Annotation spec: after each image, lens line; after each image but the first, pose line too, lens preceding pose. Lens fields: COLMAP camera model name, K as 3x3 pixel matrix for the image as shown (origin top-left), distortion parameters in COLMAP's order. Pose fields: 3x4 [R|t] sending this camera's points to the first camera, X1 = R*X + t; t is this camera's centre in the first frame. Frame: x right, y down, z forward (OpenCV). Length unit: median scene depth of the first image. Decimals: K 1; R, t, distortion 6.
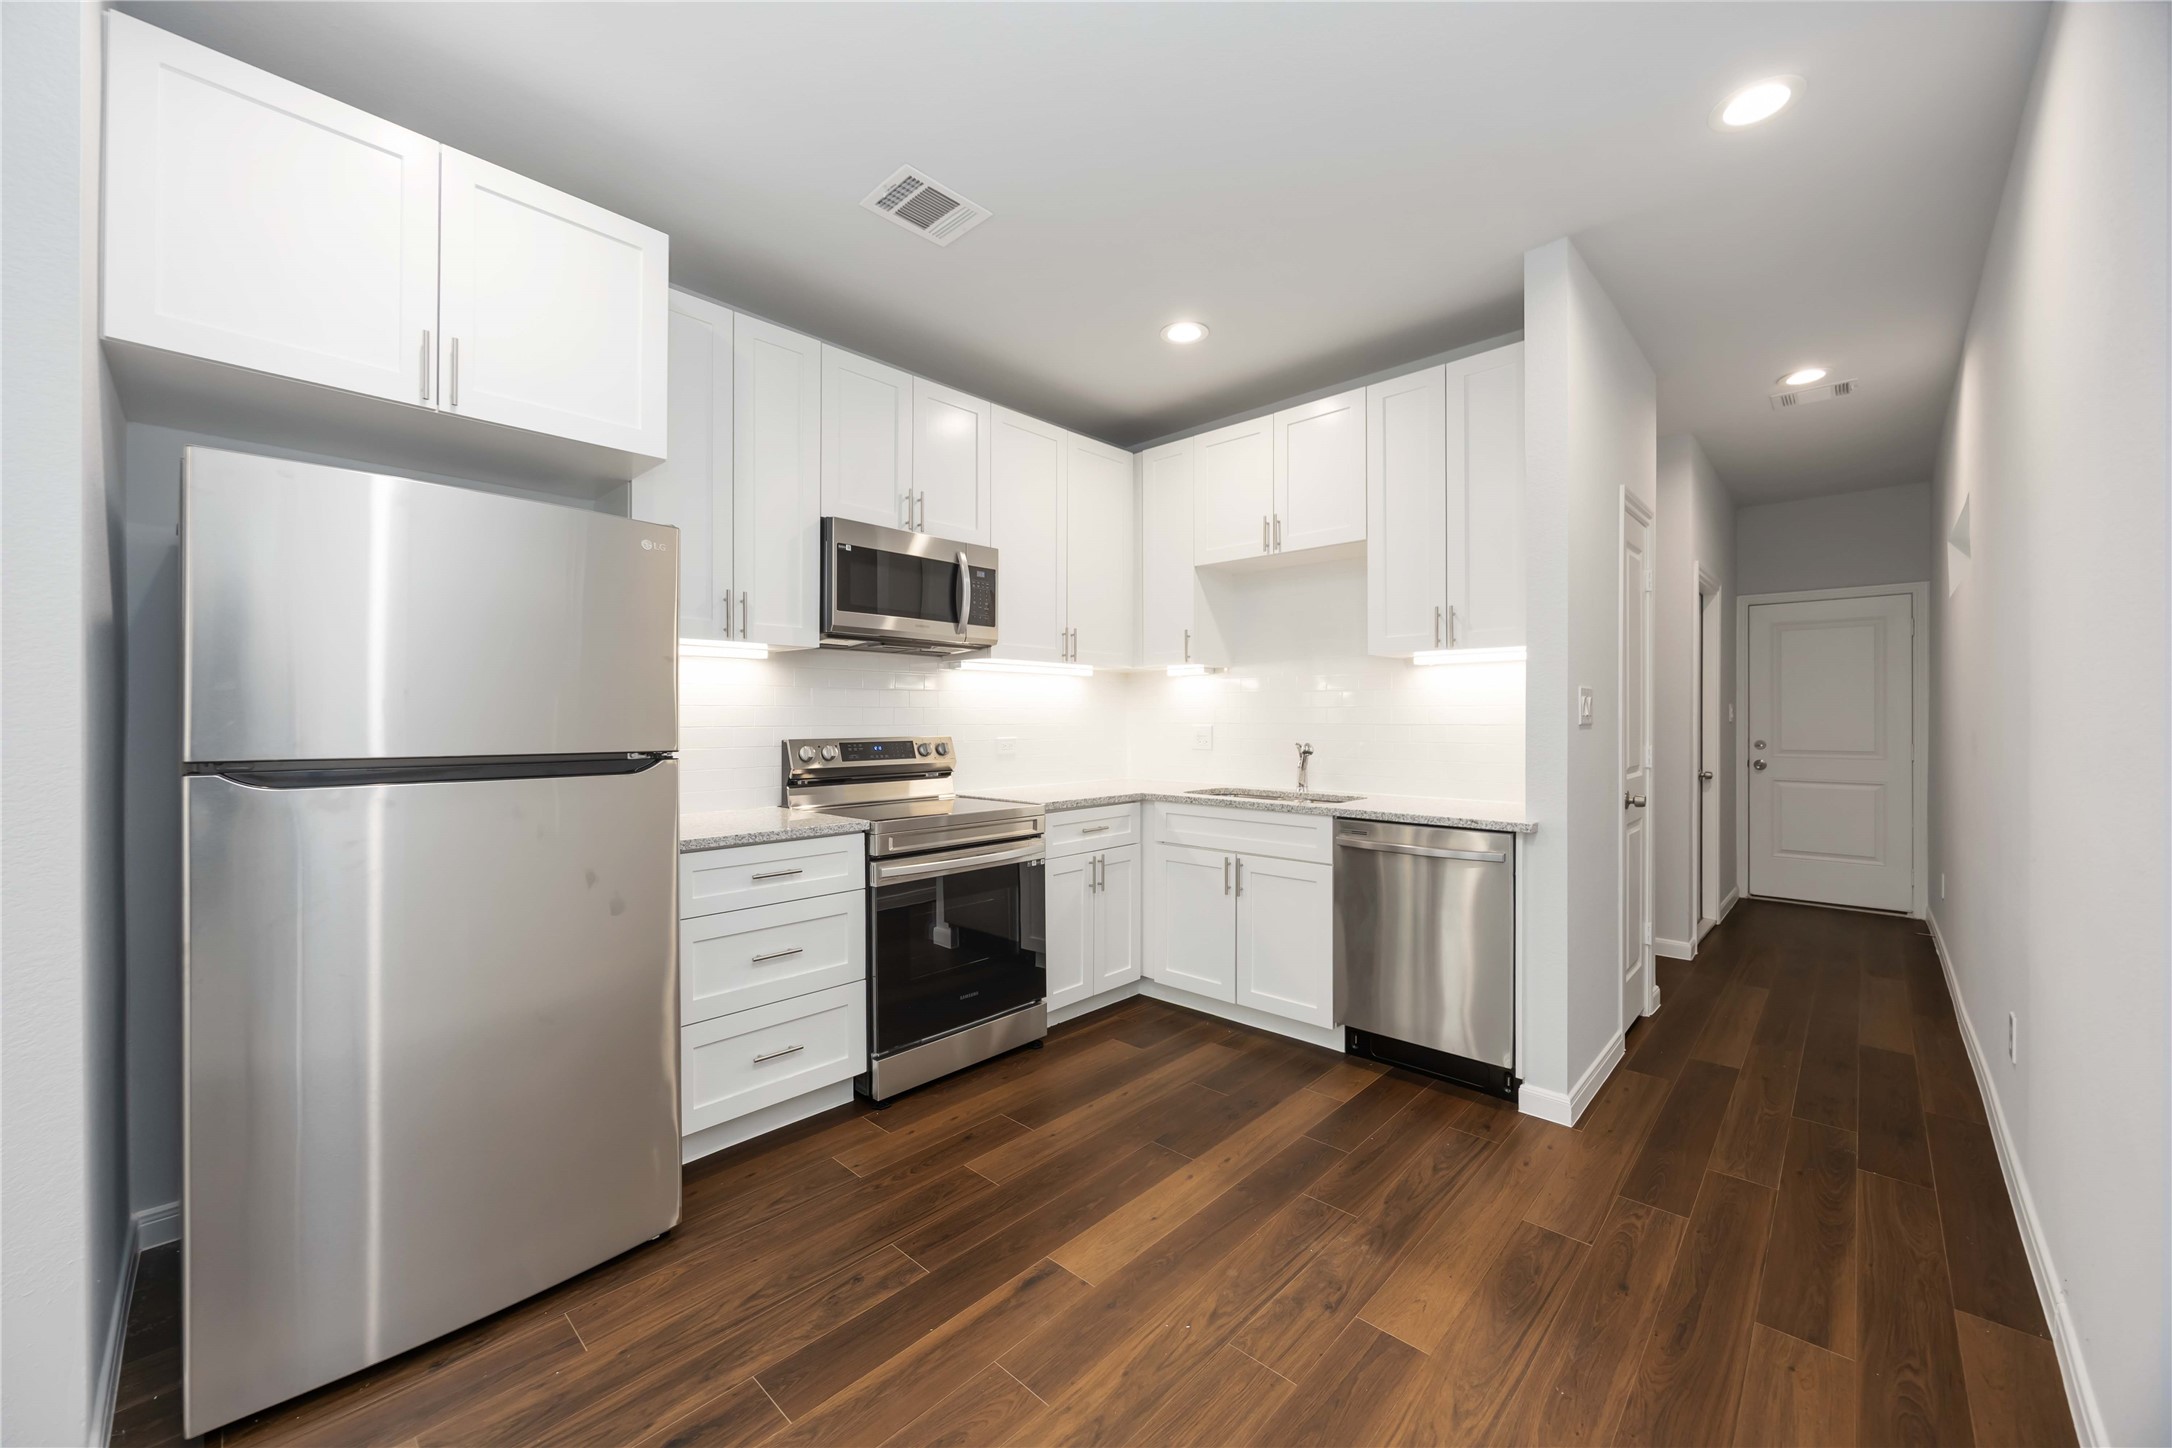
lens RADIAL K [[821.9, 0, 1081.3], [0, 821.9, 721.3], [0, 0, 1]] dist [-0.001950, 0.000486]
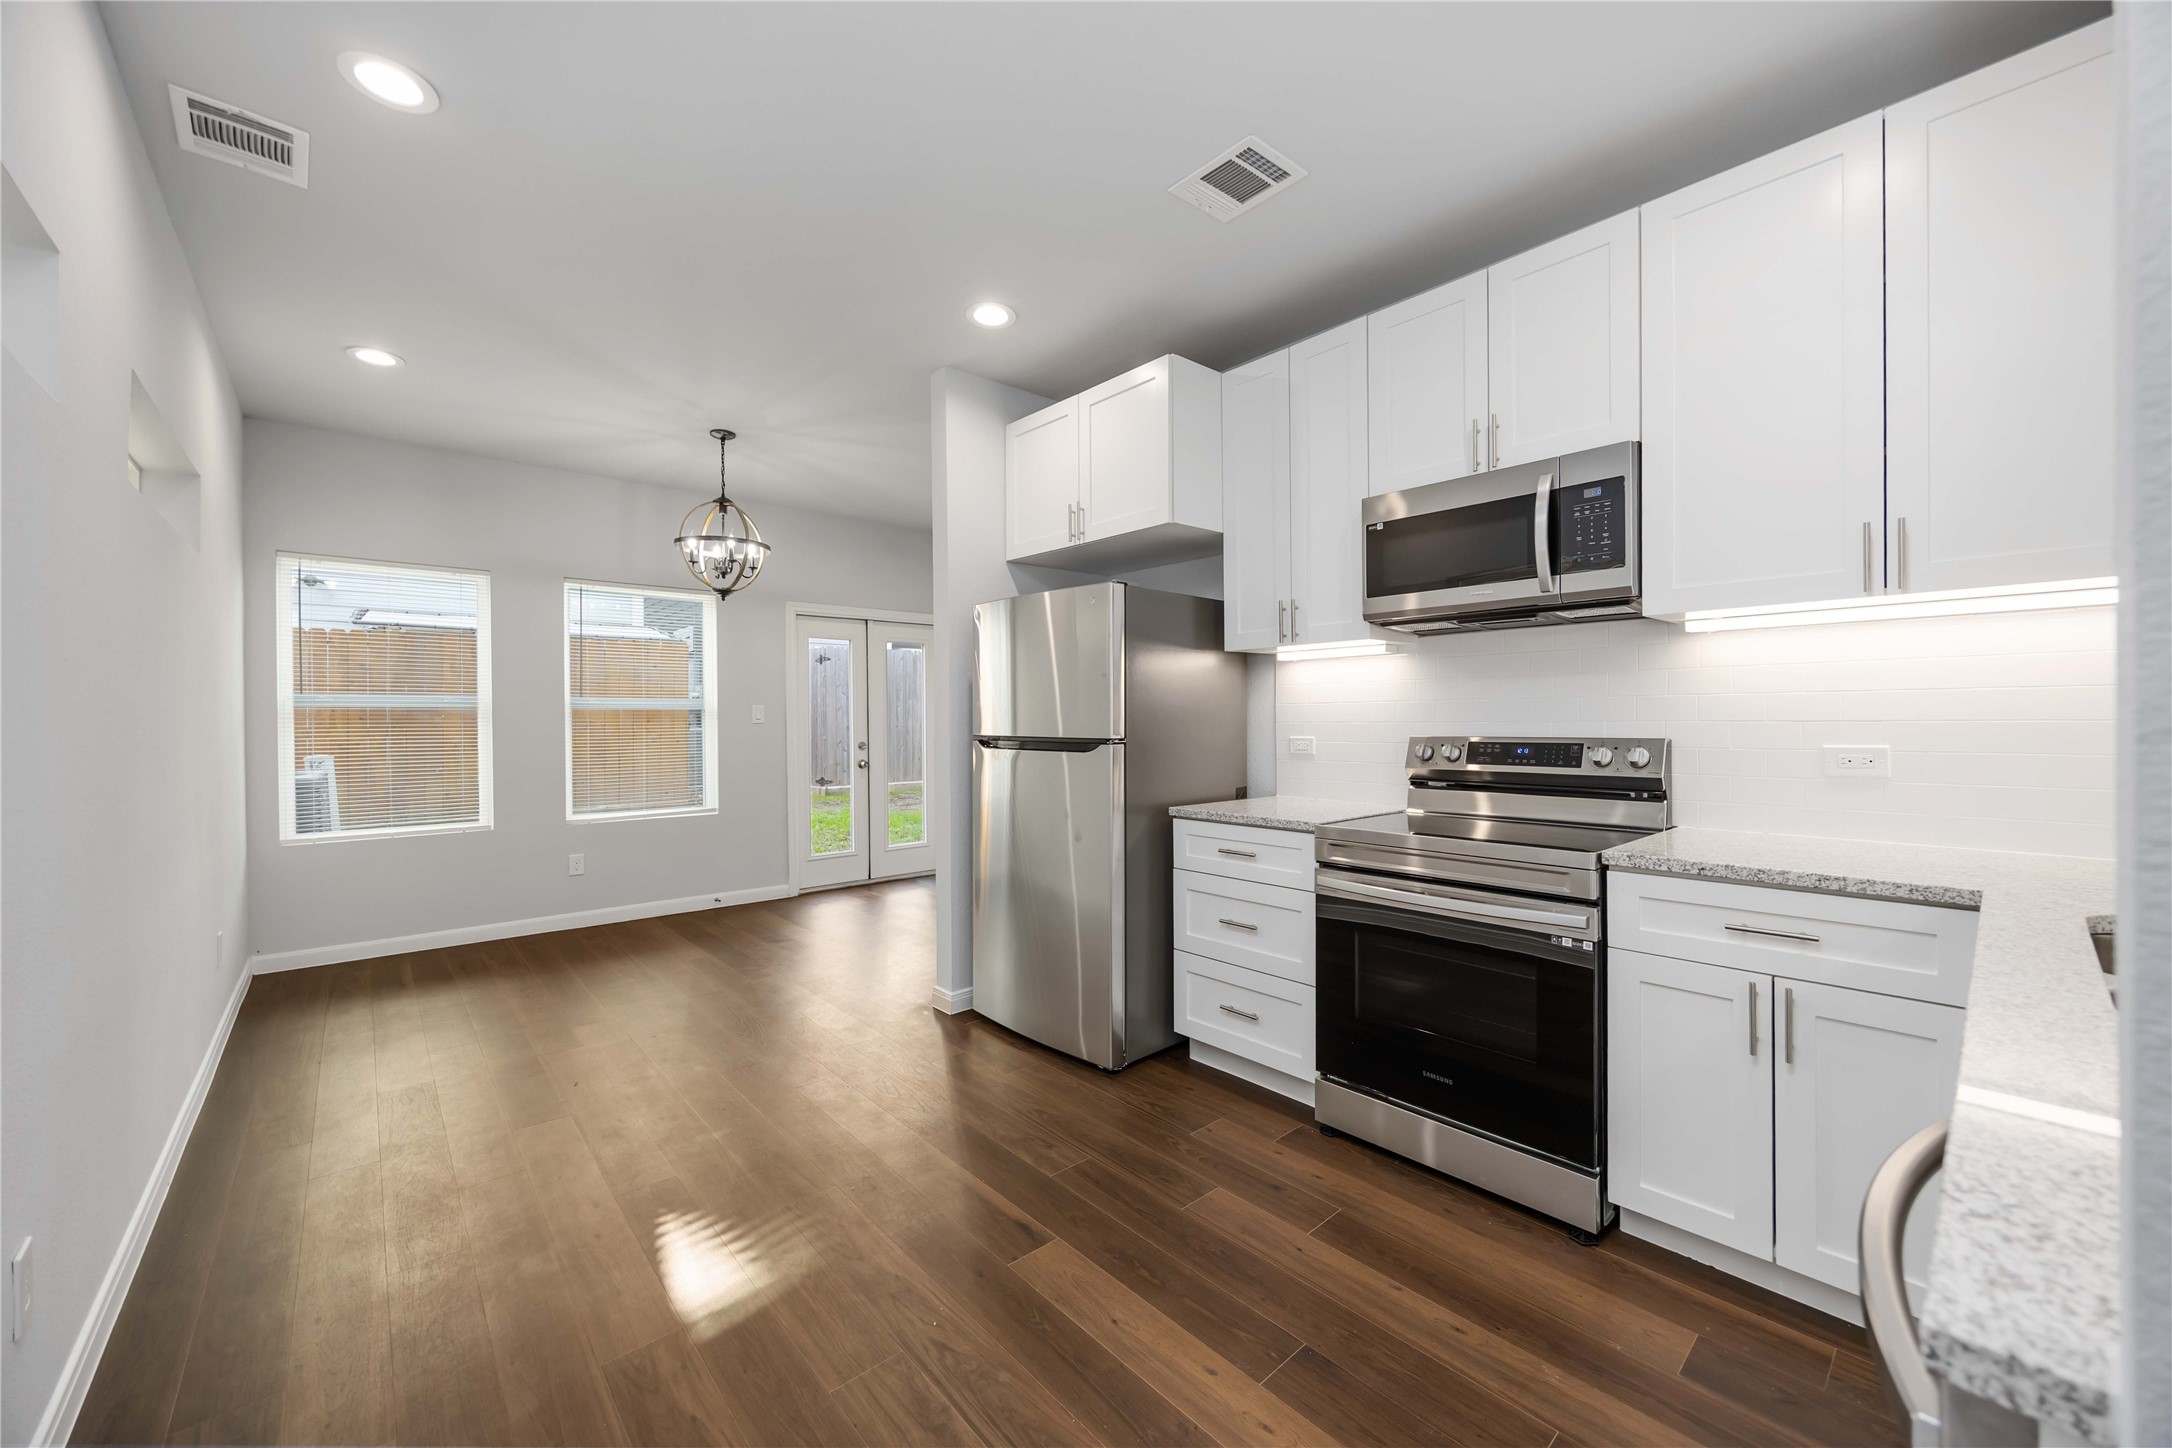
lens RADIAL K [[821.9, 0, 1083.0], [0, 821.9, 727.4], [0, 0, 1]] dist [-0.001950, 0.000486]
pose [[-0.083140, 0.012076, -0.996465, 0.589085], [0.003922, 0.999923, 0.011791, -0.000748], [0.996530, -0.002928, -0.083181, 0.675117]]
